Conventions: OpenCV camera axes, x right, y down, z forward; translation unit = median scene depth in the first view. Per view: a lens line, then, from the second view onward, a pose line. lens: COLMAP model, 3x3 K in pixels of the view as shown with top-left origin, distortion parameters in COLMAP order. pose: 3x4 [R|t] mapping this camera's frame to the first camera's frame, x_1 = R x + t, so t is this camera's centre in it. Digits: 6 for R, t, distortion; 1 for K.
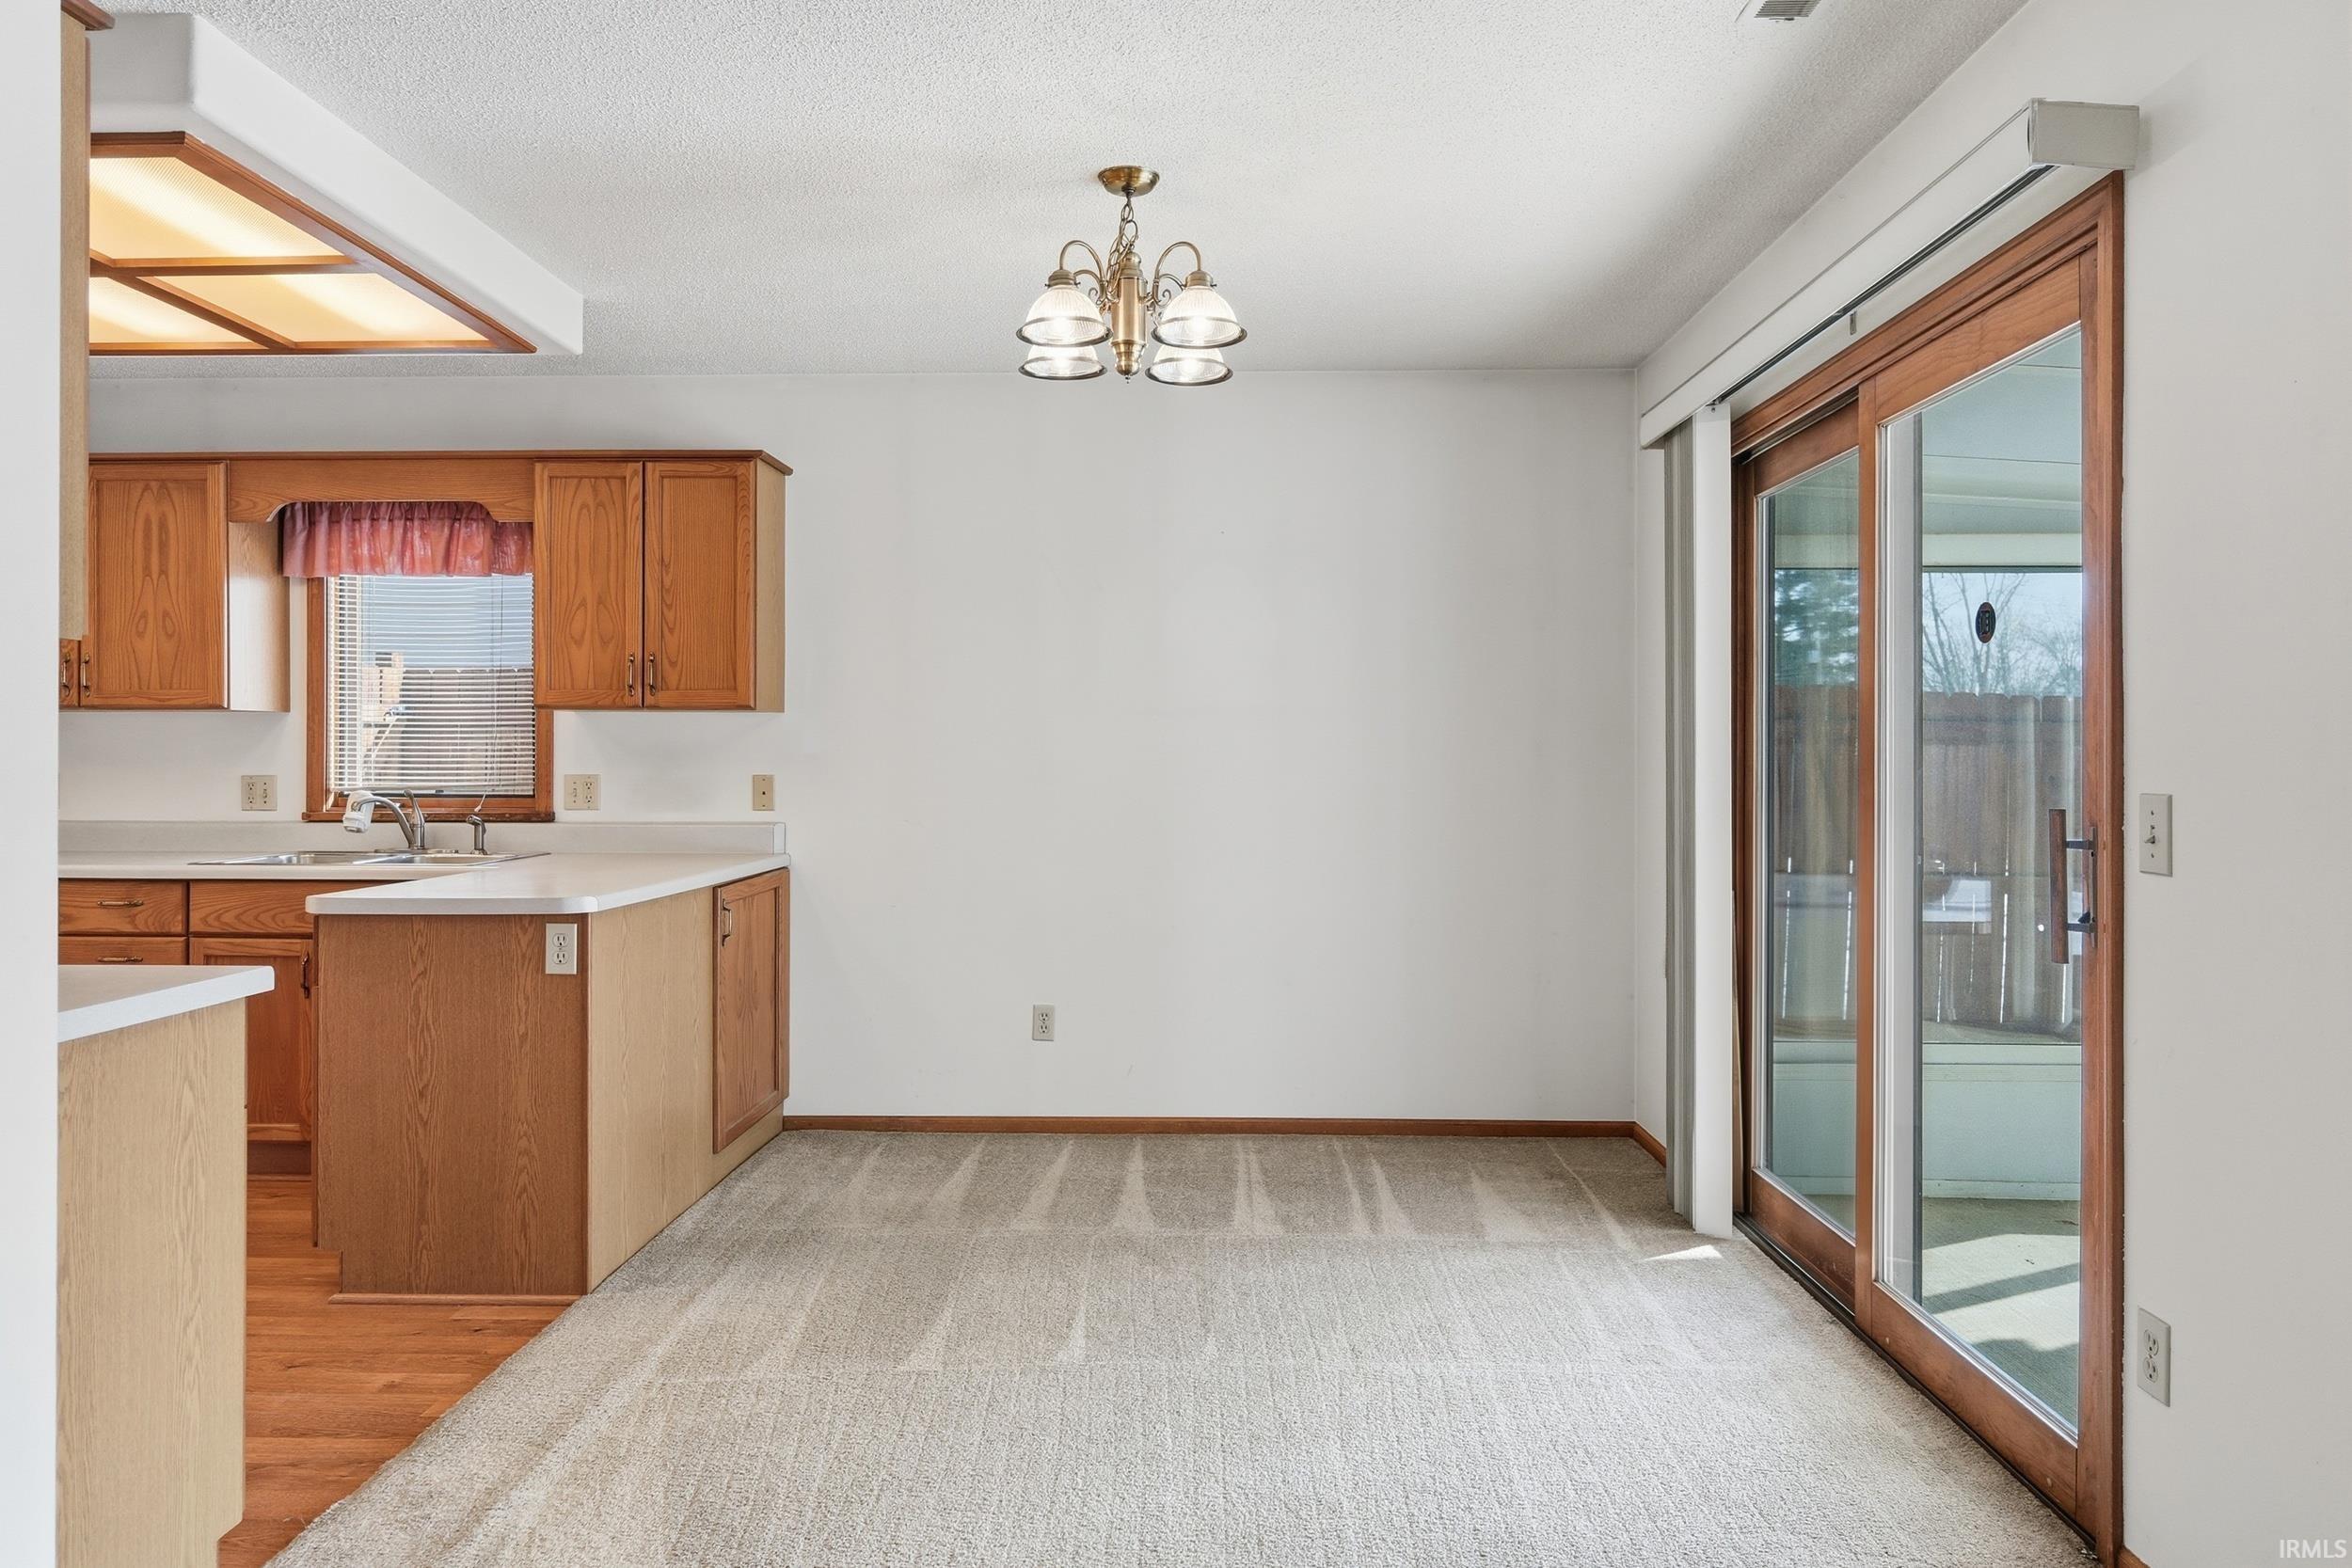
lens RADIAL K [[1547.7, 0, 1176.4], [0, 1547.7, 764.3], [0, 0, 1]] dist [-0.002873, -0.002219]
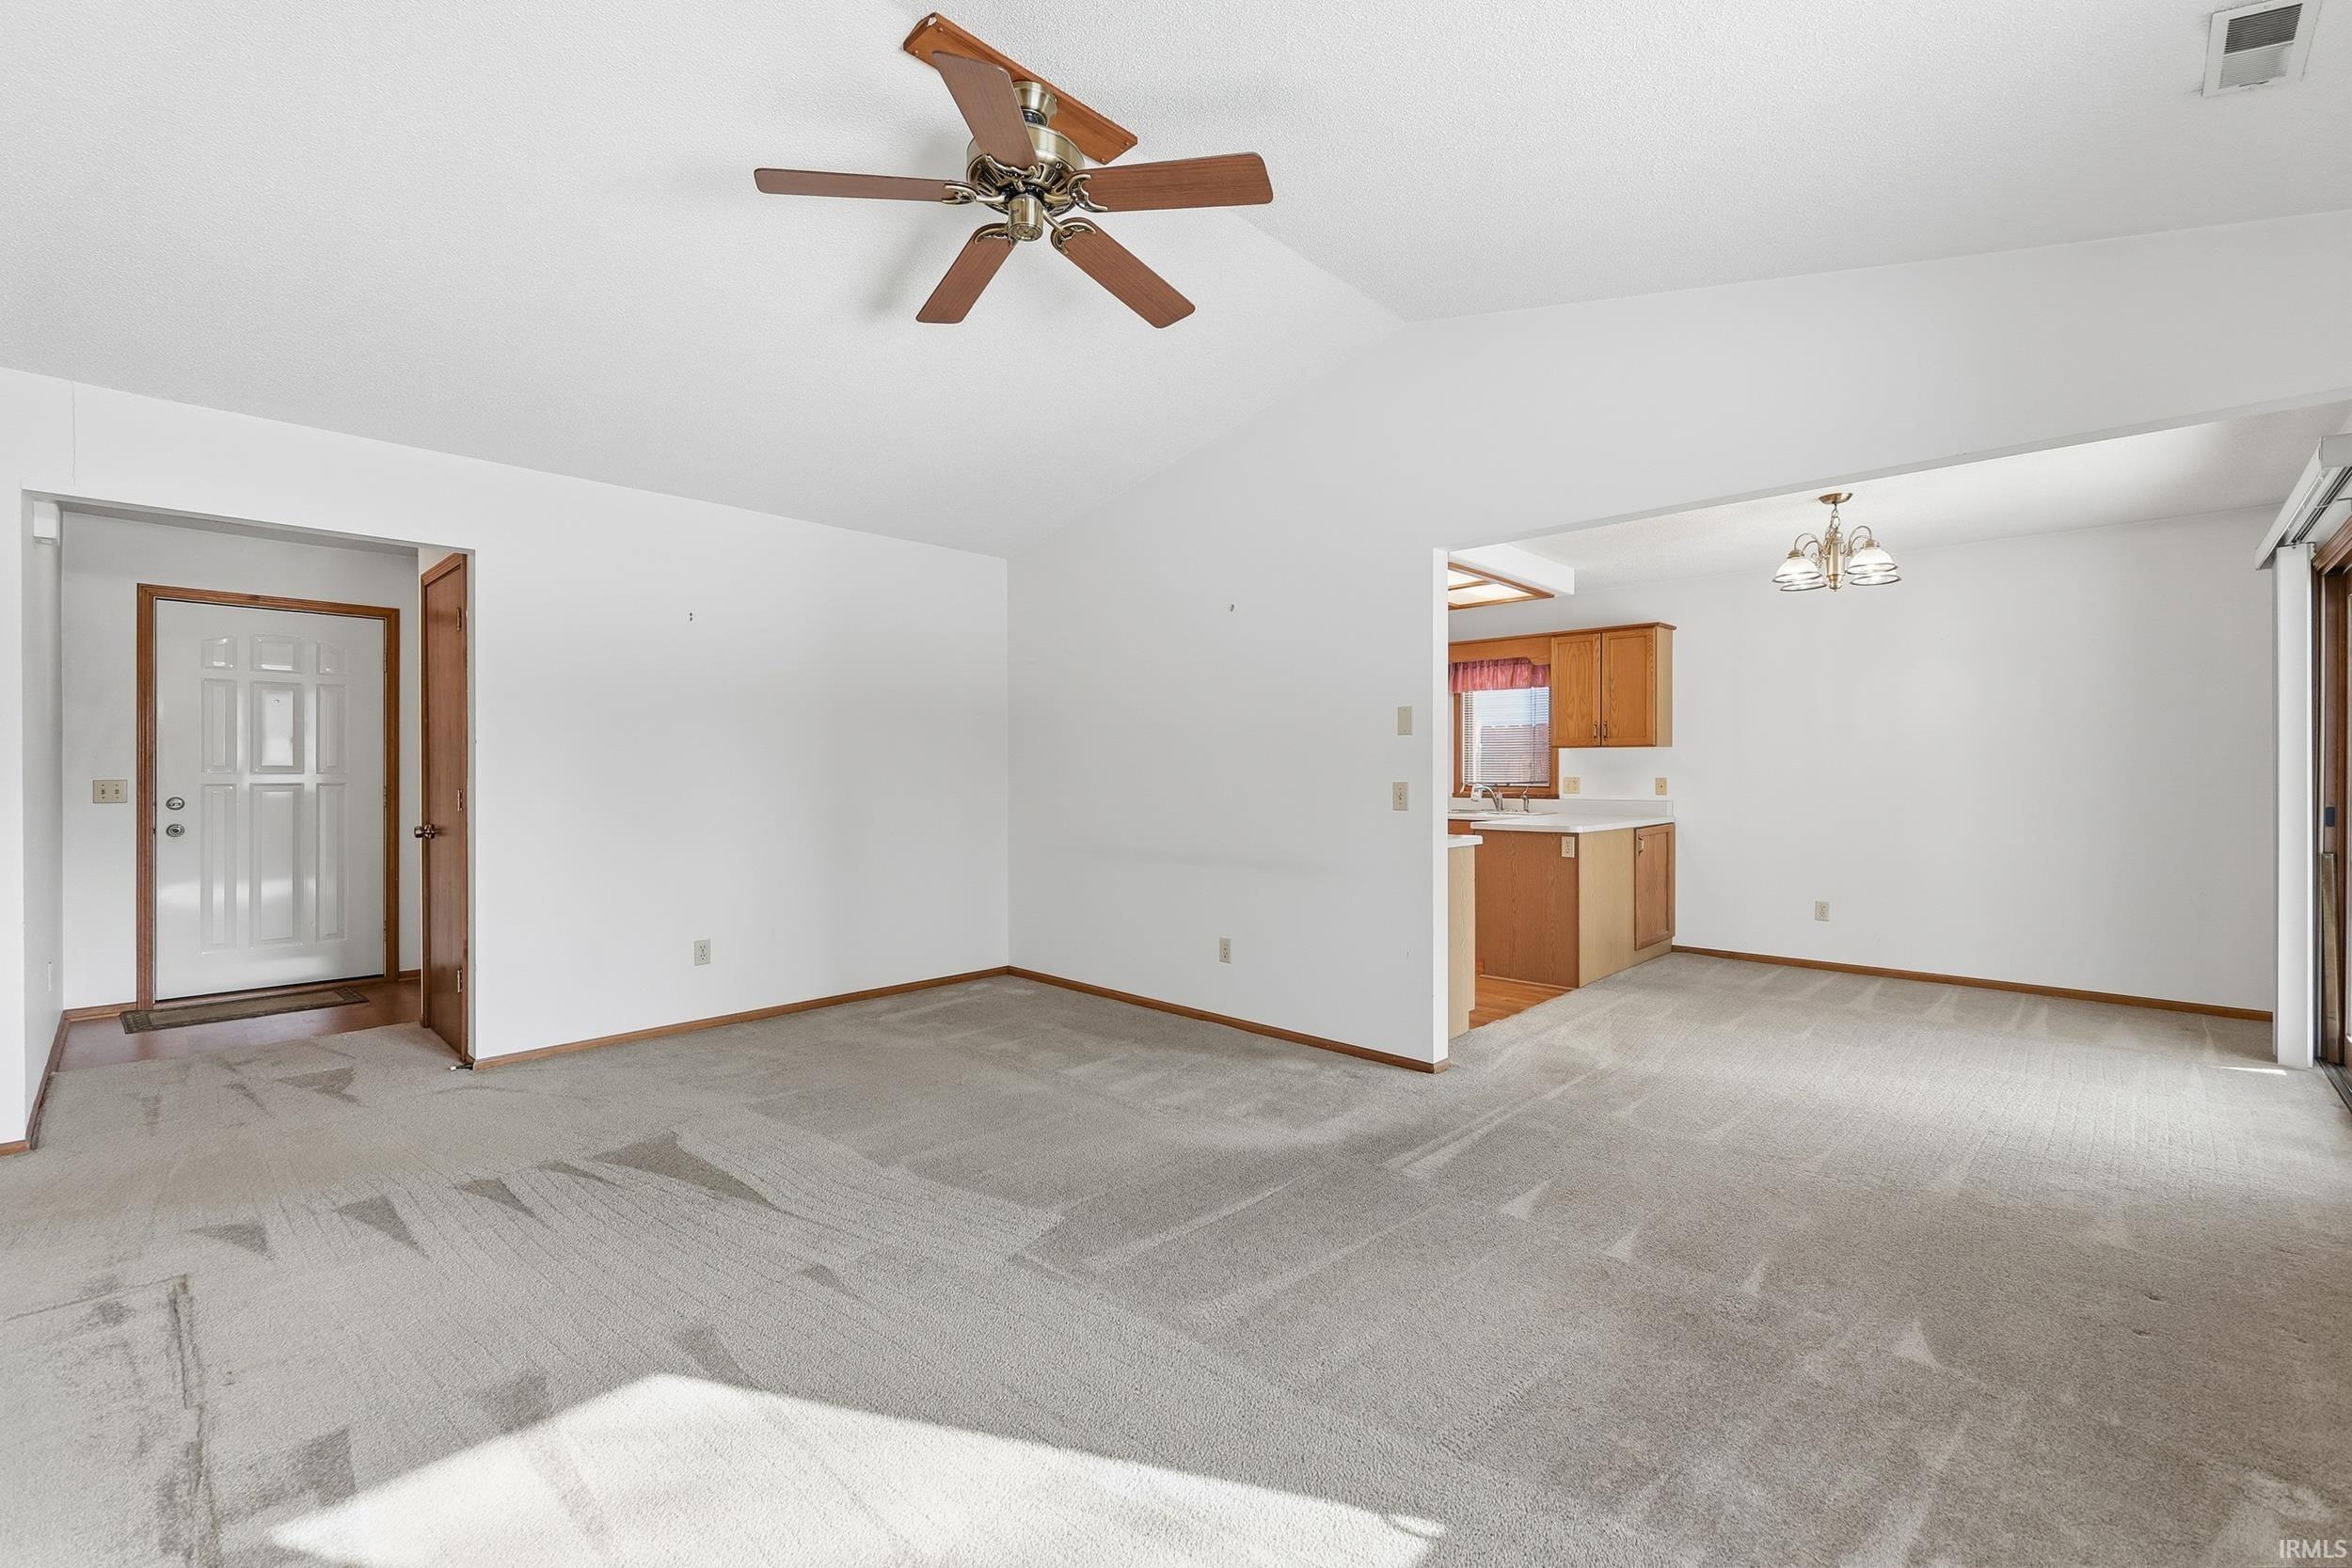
lens RADIAL K [[994.5, 0, 1175.5], [0, 994.5, 771.0], [0, 0, 1]] dist [-0.002850, -0.000500]
pose [[0.743680, -0.002404, -0.668532, 0.144365], [0.000548, 0.999995, -0.002986, 0.001987], [0.668536, 0.001854, 0.743677, -0.437578]]
